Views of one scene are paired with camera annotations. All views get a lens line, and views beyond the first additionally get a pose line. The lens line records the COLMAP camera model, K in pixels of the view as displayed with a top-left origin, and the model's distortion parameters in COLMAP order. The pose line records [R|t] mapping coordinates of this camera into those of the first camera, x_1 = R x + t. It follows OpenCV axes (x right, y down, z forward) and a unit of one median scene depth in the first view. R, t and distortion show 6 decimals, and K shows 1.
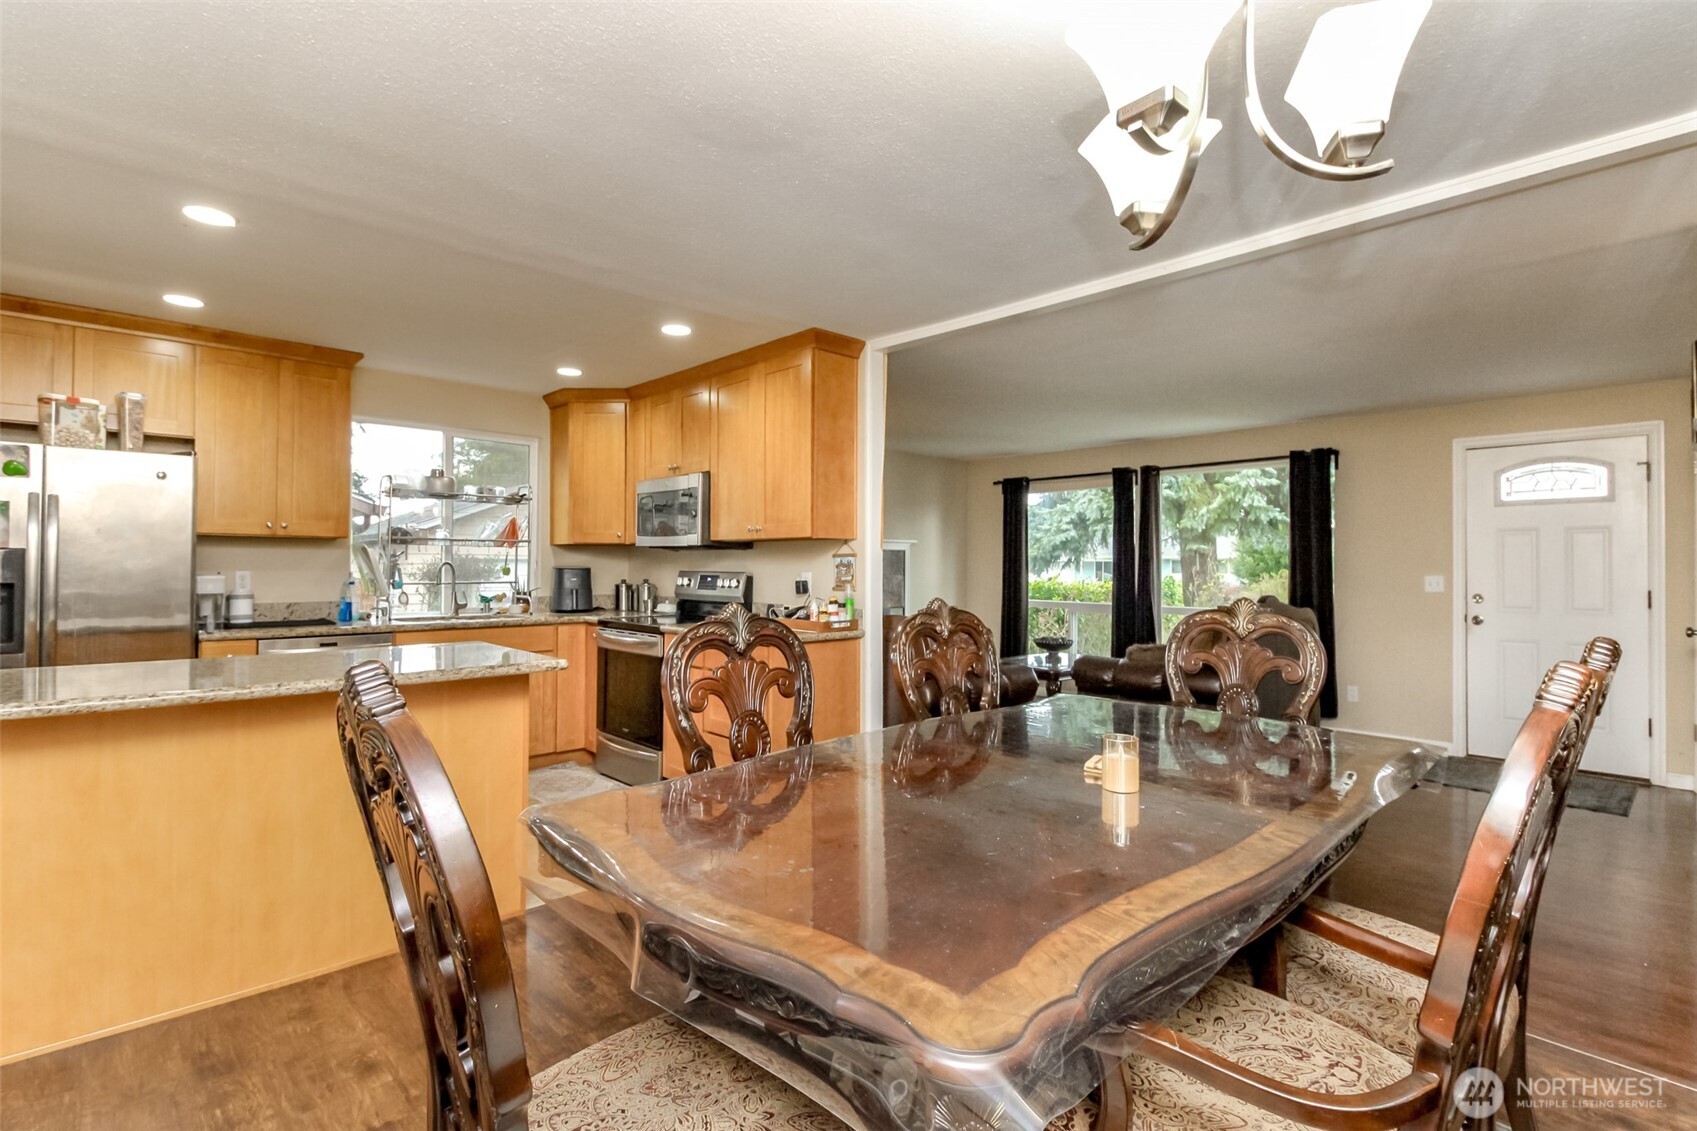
lens RADIAL K [[779.8, 0, 807.8], [0, 779.8, 557.6], [0, 0, 1]] dist [0.010890, -0.005036]
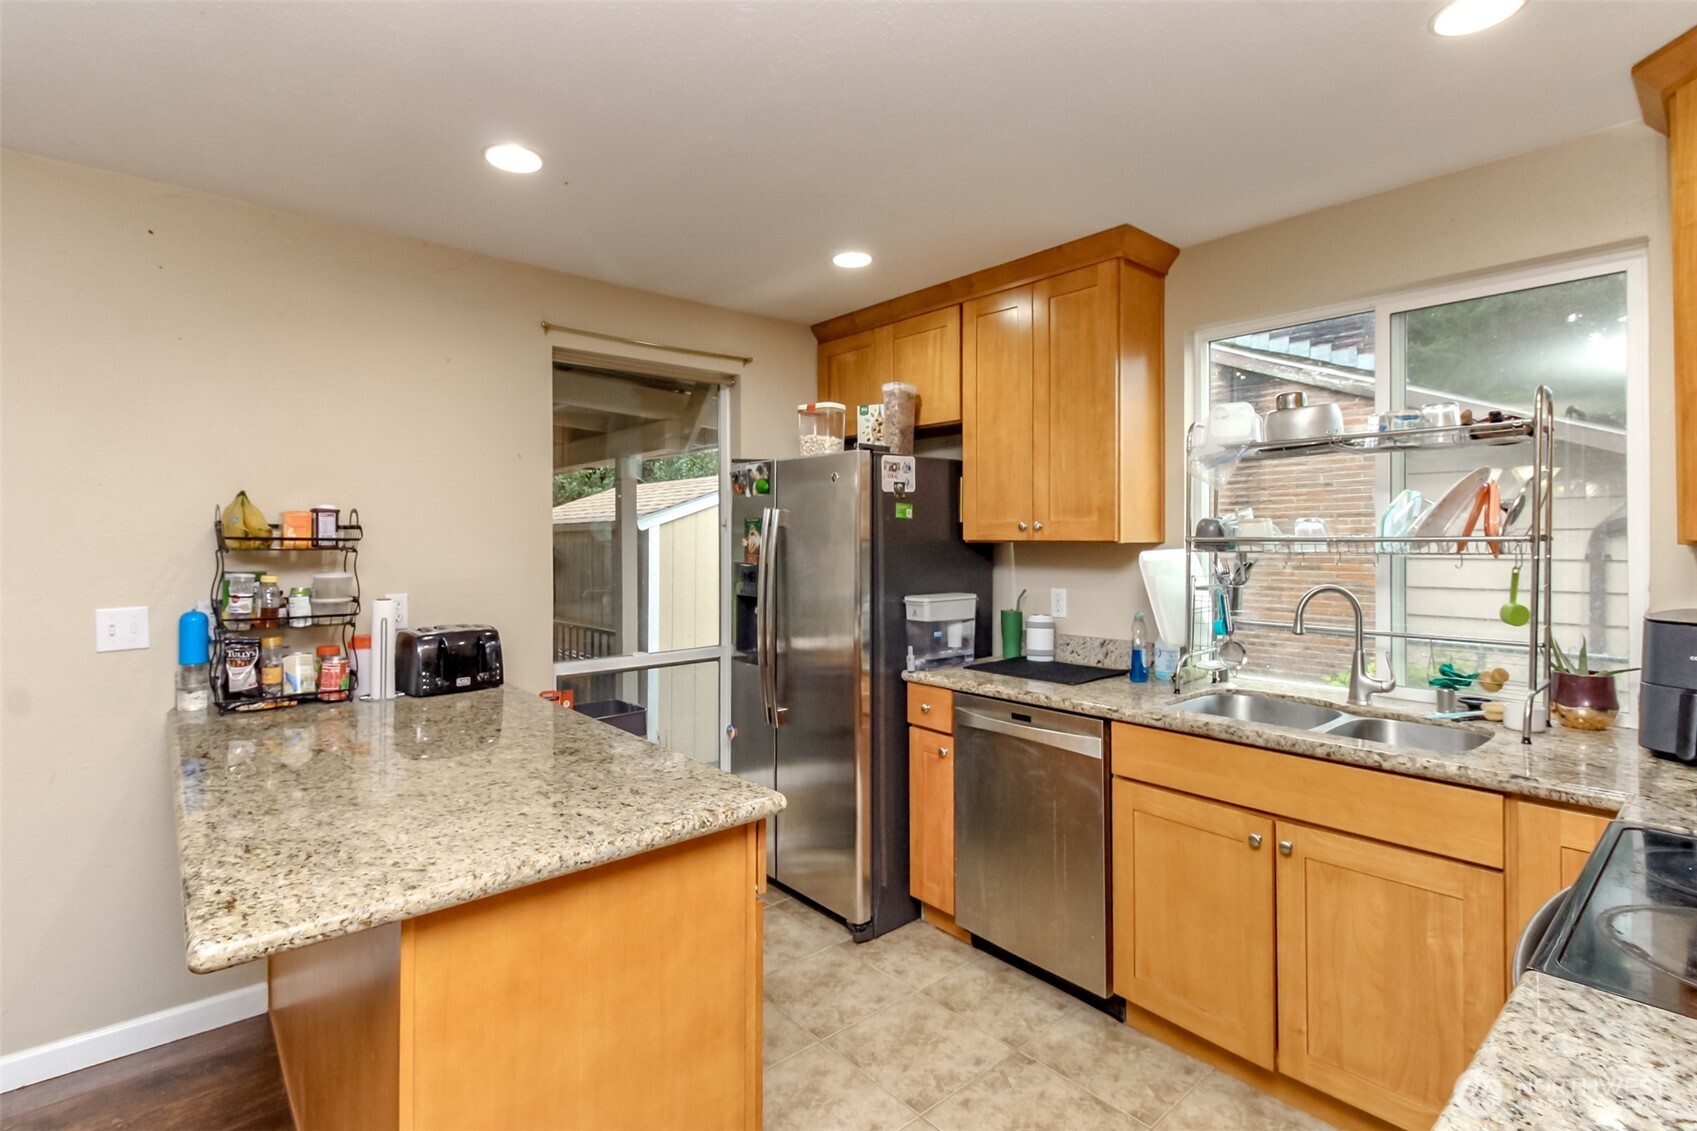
lens RADIAL K [[779.8, 0, 836.1], [0, 779.8, 541.3], [0, 0, 1]] dist [0.010890, -0.005036]
pose [[-0.010976, -0.004266, -0.999931, 0.008204], [0.011654, 0.999922, -0.004393, -0.026833], [0.999872, -0.011702, -0.010926, 0.819964]]
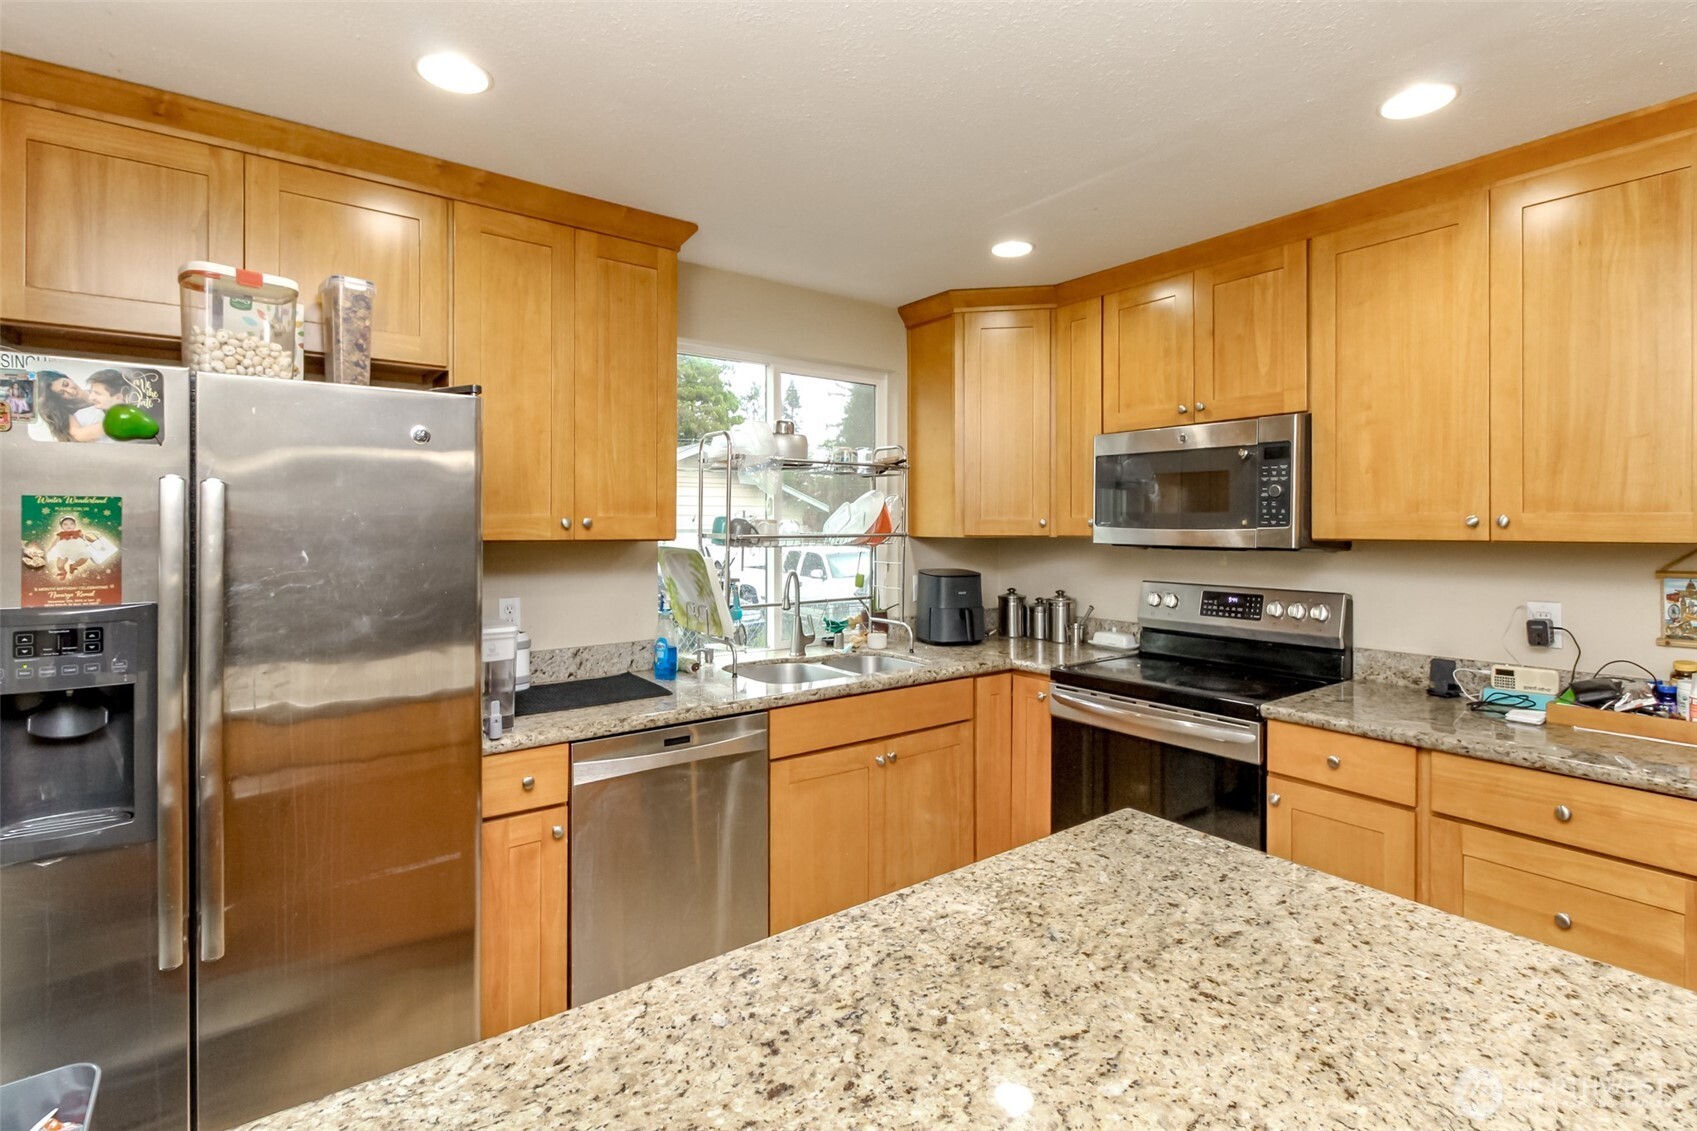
lens RADIAL K [[779.8, 0, 829.4], [0, 779.8, 527.5], [0, 0, 1]] dist [0.010890, -0.005036]
pose [[0.994514, -0.006826, -0.104385, -0.426954], [0.008252, 0.999878, 0.013235, -0.043219], [0.104282, -0.014023, 0.994449, 0.446579]]
